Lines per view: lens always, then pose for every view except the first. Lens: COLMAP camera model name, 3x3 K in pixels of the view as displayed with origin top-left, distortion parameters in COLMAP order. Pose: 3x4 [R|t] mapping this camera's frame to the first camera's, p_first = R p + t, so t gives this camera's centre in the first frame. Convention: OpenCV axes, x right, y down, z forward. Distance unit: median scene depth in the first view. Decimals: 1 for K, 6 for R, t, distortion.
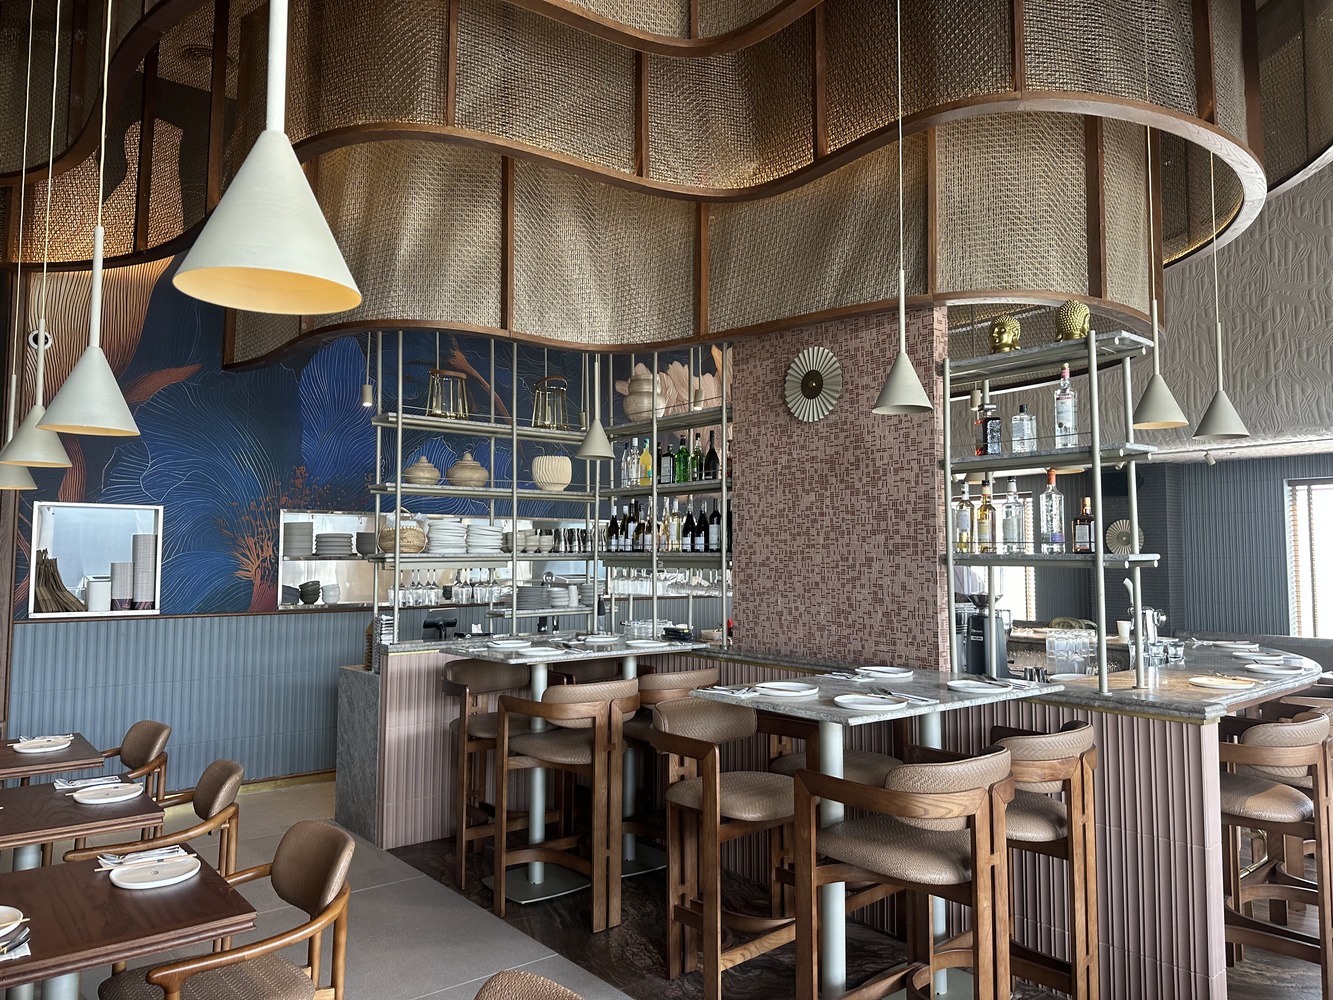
lens RADIAL K [[929.1, 0, 663.1], [0, 929.1, 497.0], [0, 0, 1]] dist [0.073592, -0.092396]
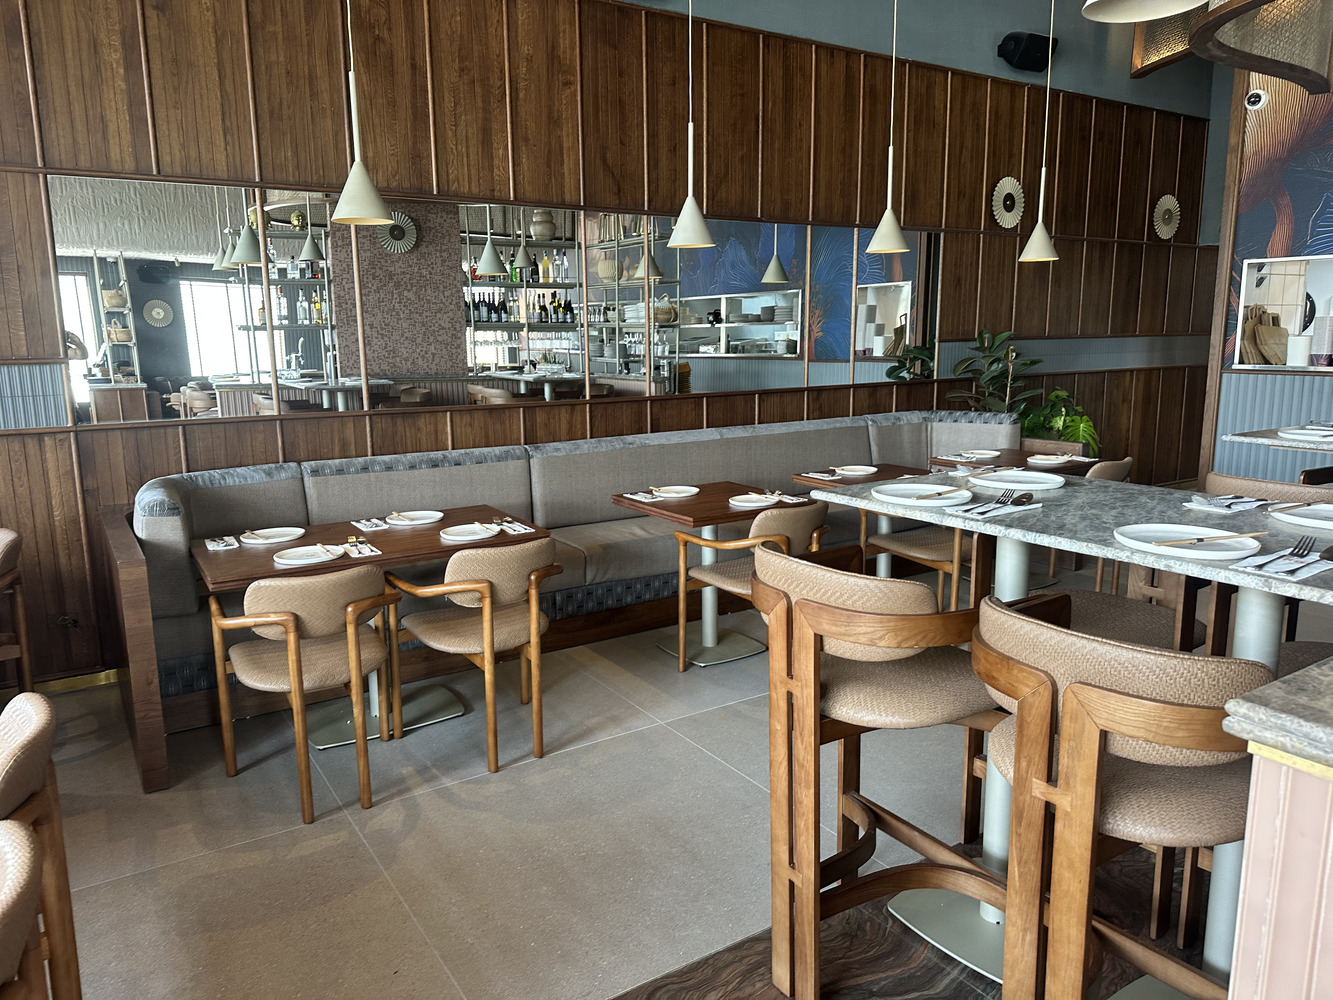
lens RADIAL K [[929.1, 0, 641.5], [0, 929.1, 488.1], [0, 0, 1]] dist [0.073592, -0.092396]
pose [[-0.132760, 0.162431, -0.977748, 0.606970], [0.075454, 0.985274, 0.153436, 0.052607], [0.988272, -0.053405, -0.143061, 0.549647]]
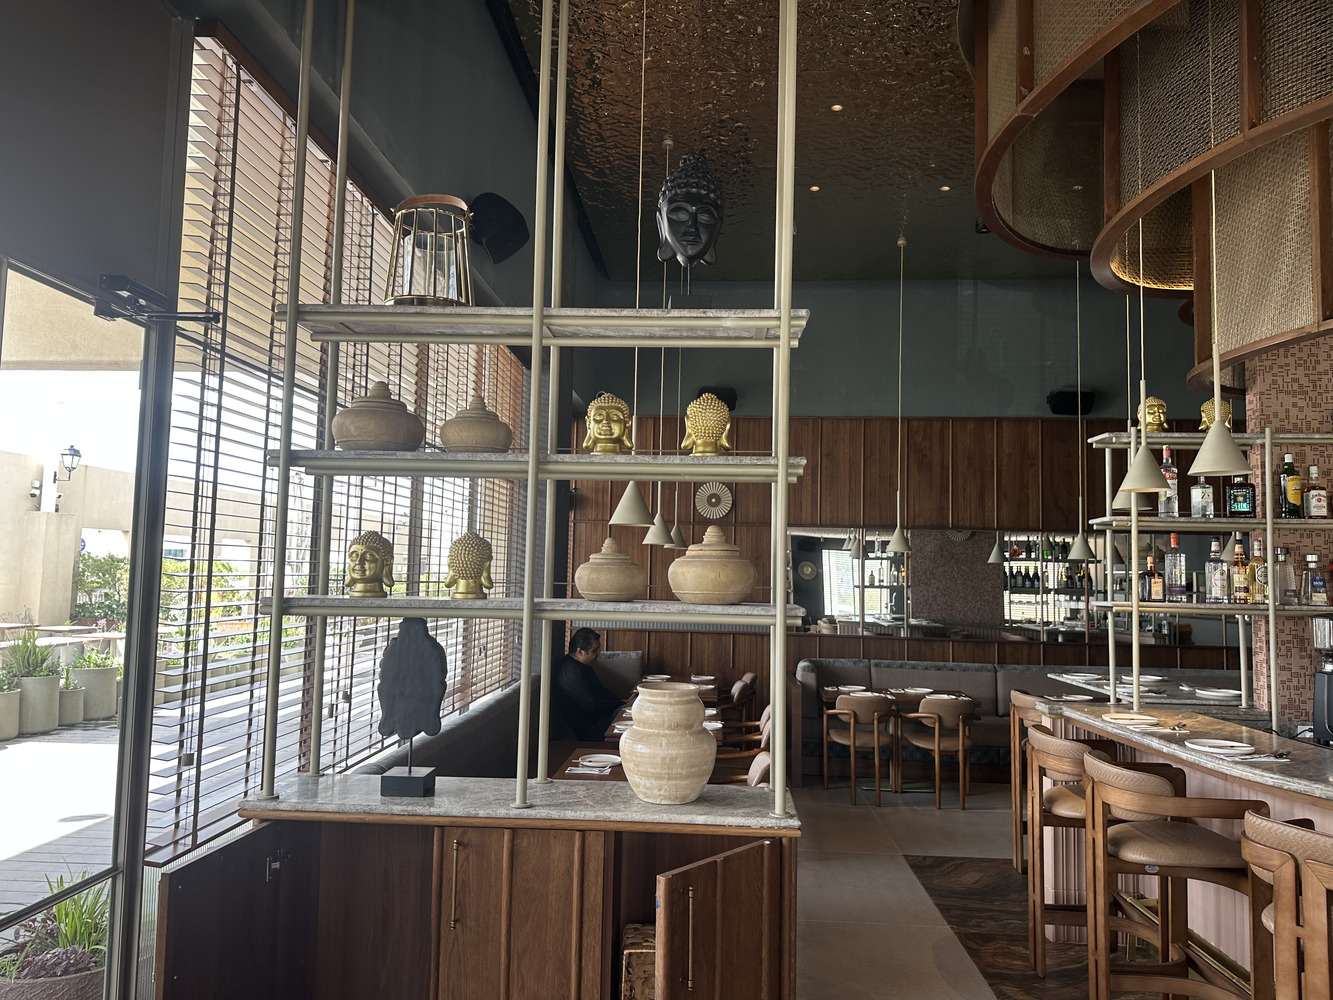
lens RADIAL K [[929.1, 0, 657.8], [0, 929.1, 502.1], [0, 0, 1]] dist [0.073592, -0.092396]
pose [[-0.684734, -0.076181, -0.724801, 1.390125], [0.020695, 0.992088, -0.123825, 0.053806], [0.728499, -0.099787, -0.677740, 1.060337]]
